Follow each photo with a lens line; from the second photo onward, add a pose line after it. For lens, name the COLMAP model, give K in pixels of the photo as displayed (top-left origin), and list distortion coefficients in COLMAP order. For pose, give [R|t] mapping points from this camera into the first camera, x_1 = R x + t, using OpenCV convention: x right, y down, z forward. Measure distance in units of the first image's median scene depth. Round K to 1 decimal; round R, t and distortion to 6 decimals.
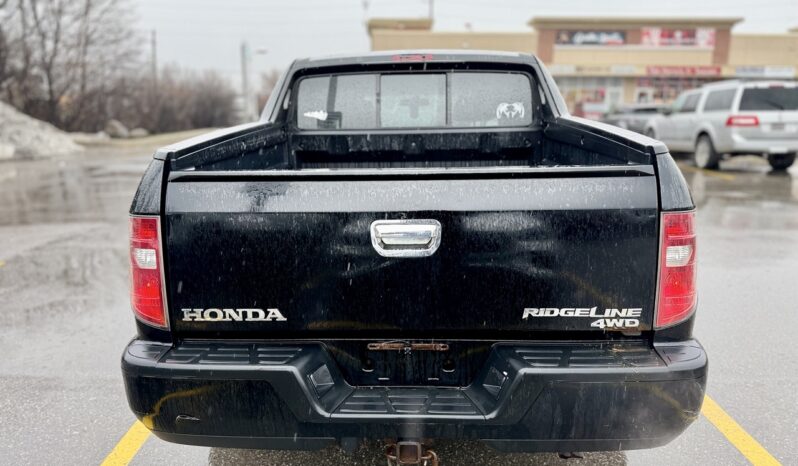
lens RADIAL K [[588.5, 0, 399.0], [0, 588.5, 233.0], [0, 0, 1]] dist [0.013386, -0.001731]
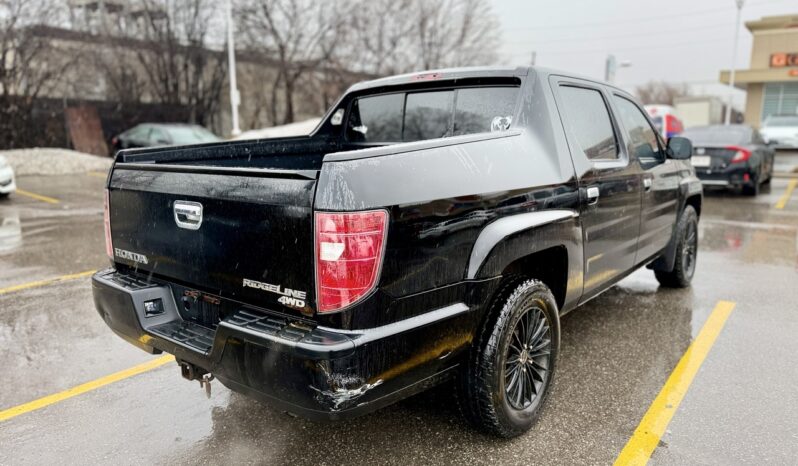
lens RADIAL K [[588.5, 0, 399.0], [0, 588.5, 233.0], [0, 0, 1]] dist [0.013386, -0.001731]
pose [[0.802973, 0.101595, -0.587293, 1.223091], [-0.116331, 0.993129, 0.012747, -0.024525], [0.584552, 0.058085, 0.809274, 0.159353]]
